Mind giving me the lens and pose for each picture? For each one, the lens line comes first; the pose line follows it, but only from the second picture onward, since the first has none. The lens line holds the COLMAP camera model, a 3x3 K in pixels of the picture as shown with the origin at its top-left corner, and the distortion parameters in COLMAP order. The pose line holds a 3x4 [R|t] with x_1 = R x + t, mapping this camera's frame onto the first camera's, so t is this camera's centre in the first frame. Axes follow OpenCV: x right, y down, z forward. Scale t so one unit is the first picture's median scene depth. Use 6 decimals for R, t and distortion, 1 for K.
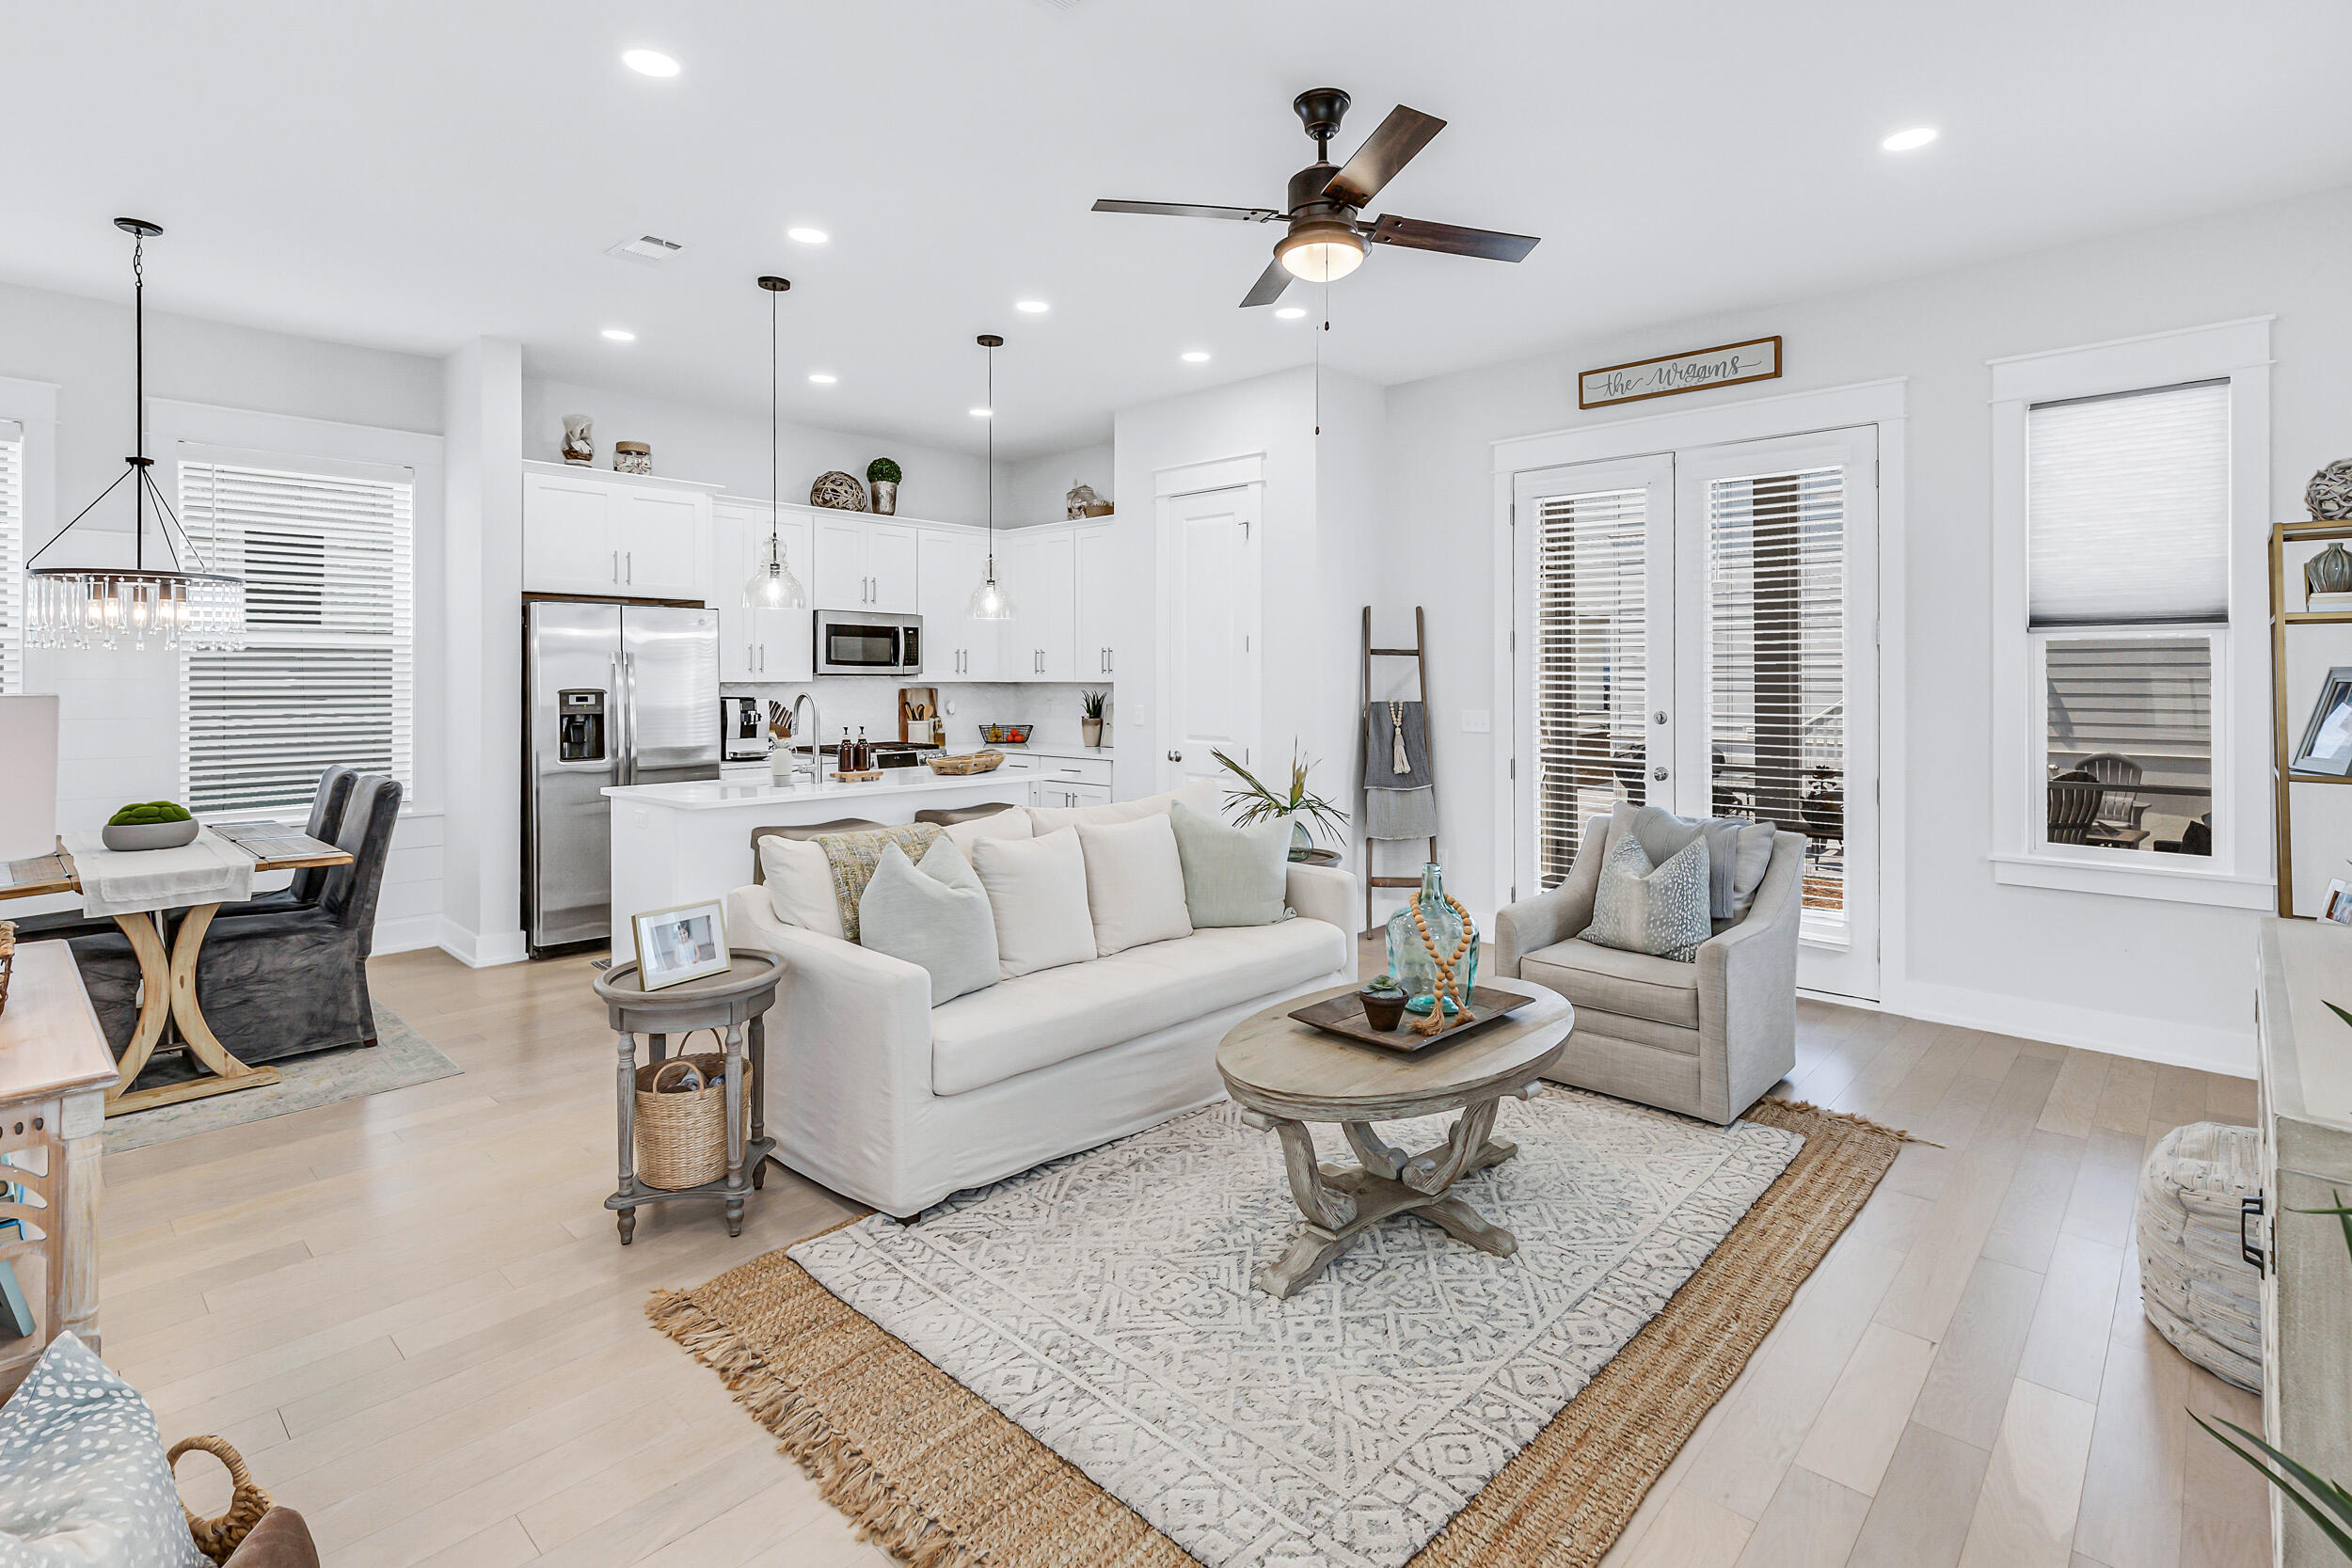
lens RADIAL K [[1119.2, 0, 1185.0], [0, 1119.2, 677.4], [0, 0, 1]] dist [0.014974, -0.000957]
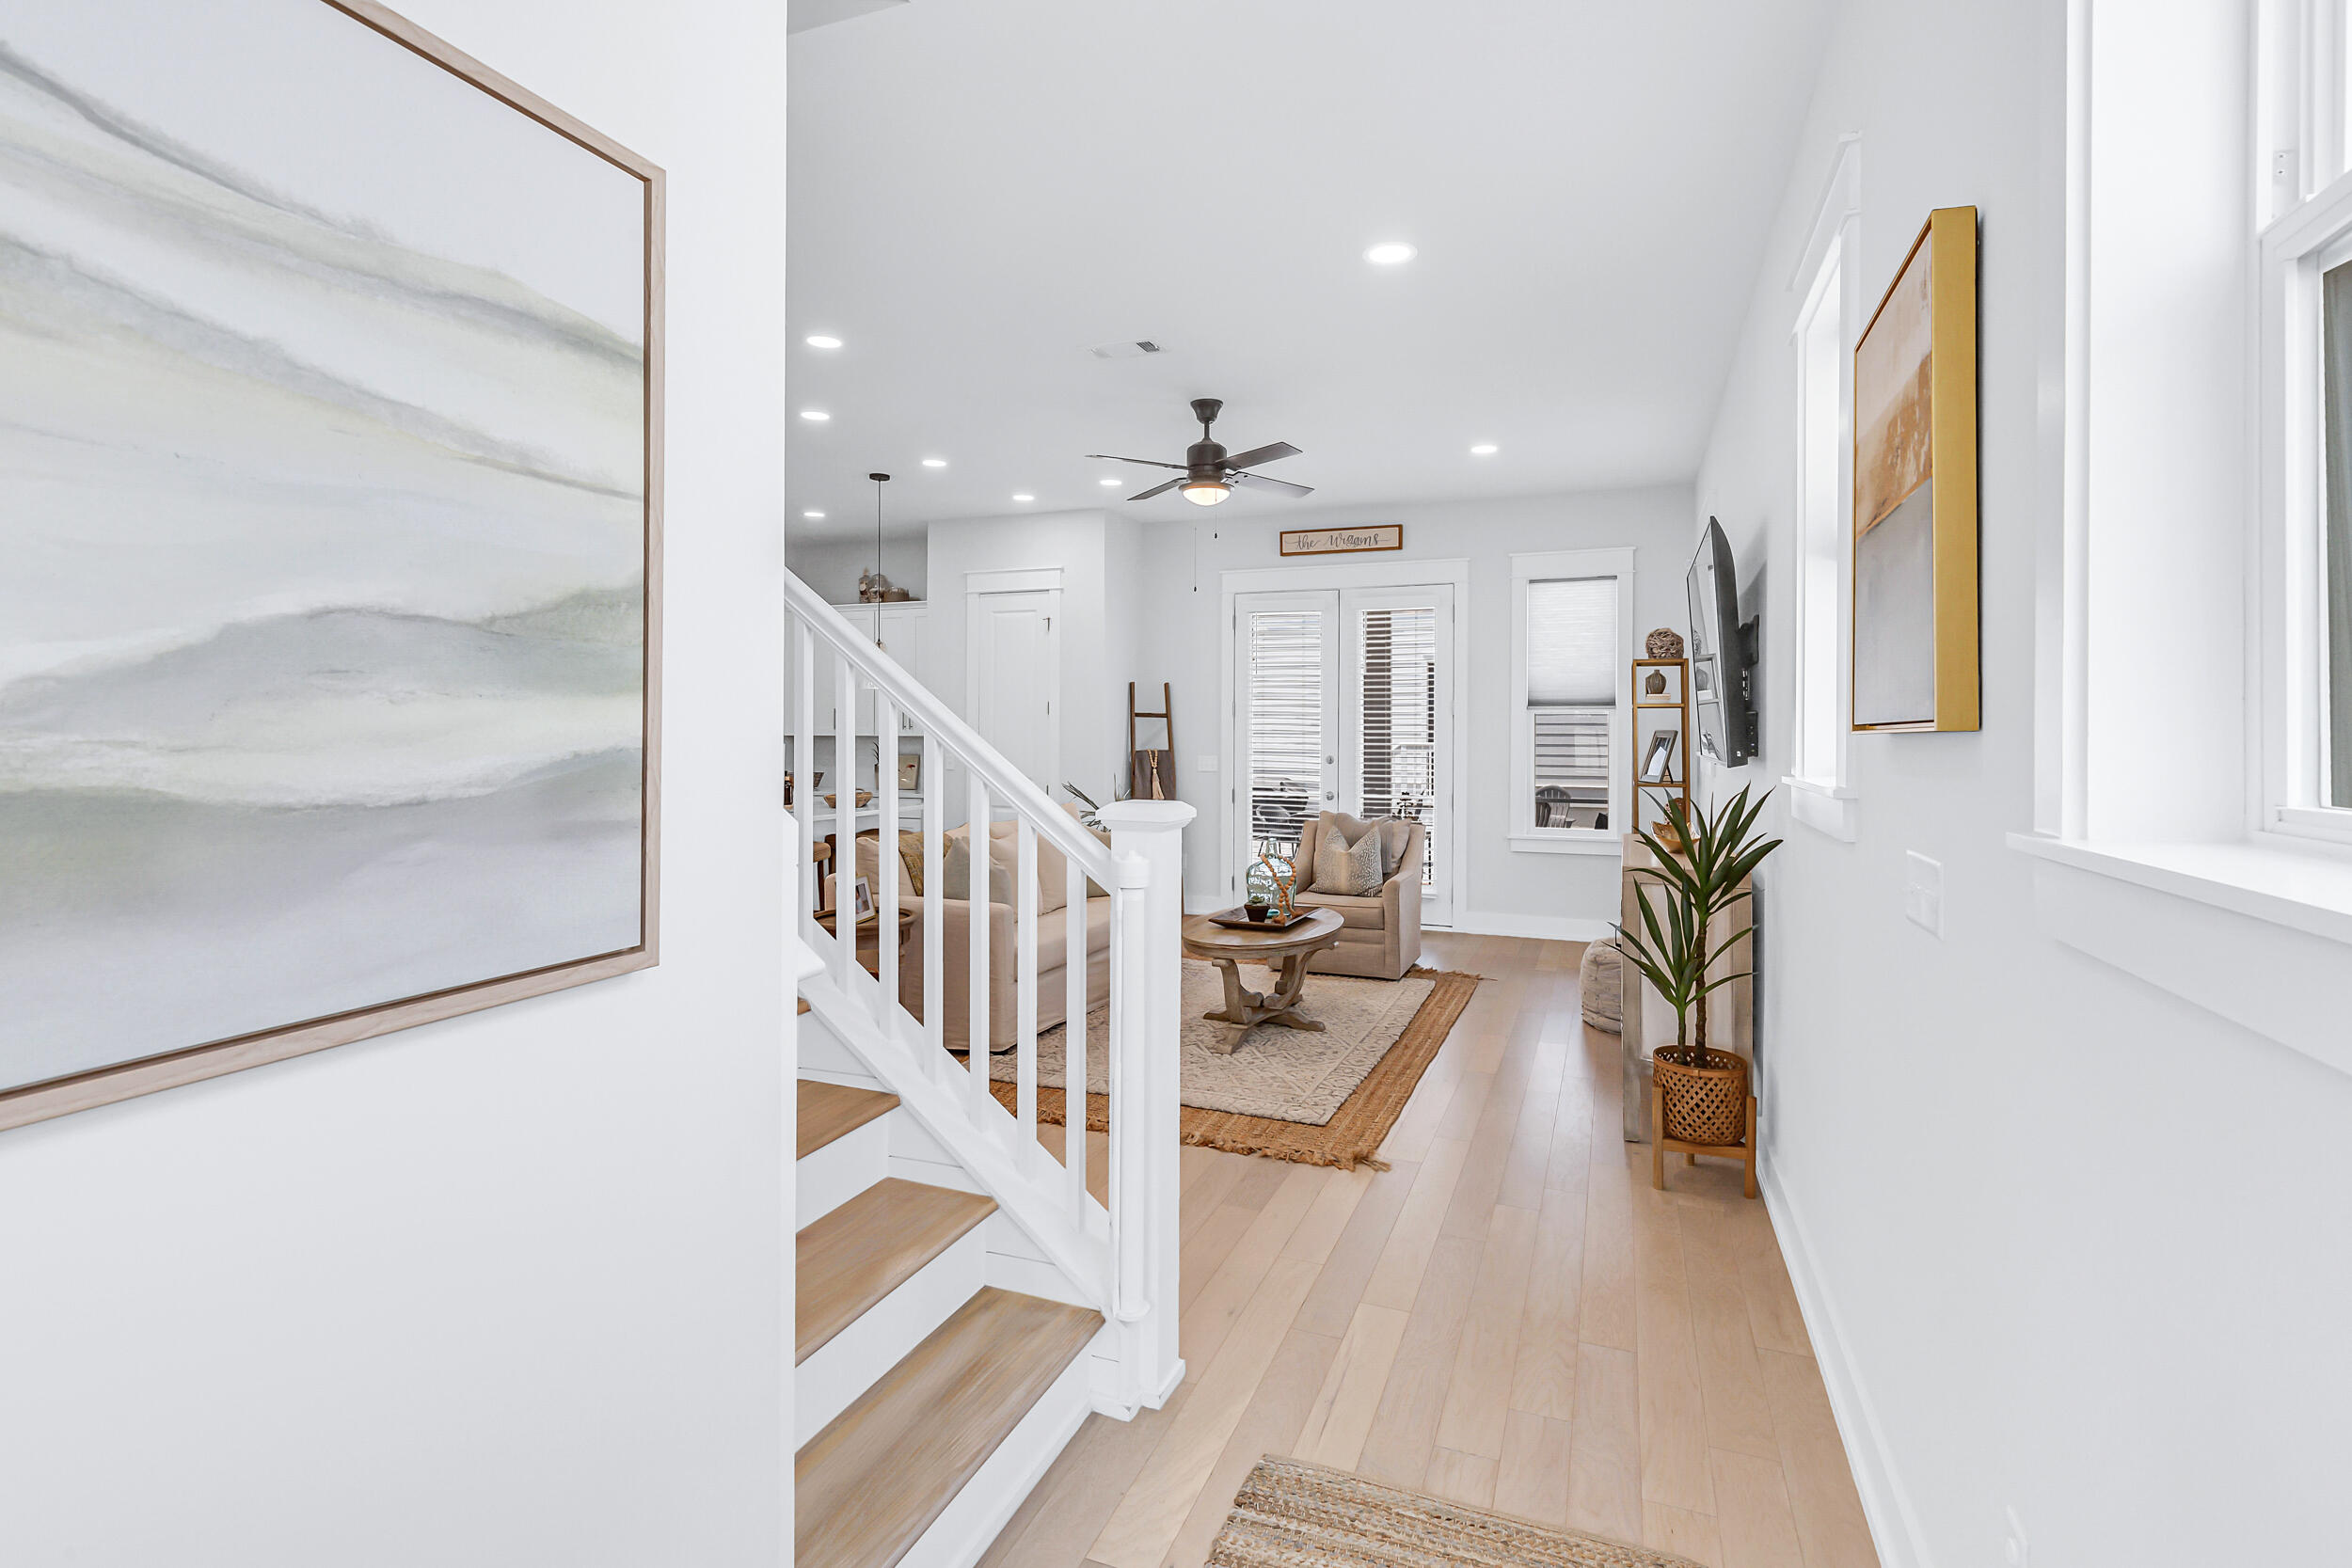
lens RADIAL K [[1082.7, 0, 1176.0], [0, 1082.7, 736.9], [0, 0, 1]] dist [0.001016, -0.000123]
pose [[0.936806, 0.001933, 0.349843, -0.338972], [-0.004393, 0.999971, 0.006239, -0.004705], [-0.349820, -0.007381, 0.936788, -0.371843]]
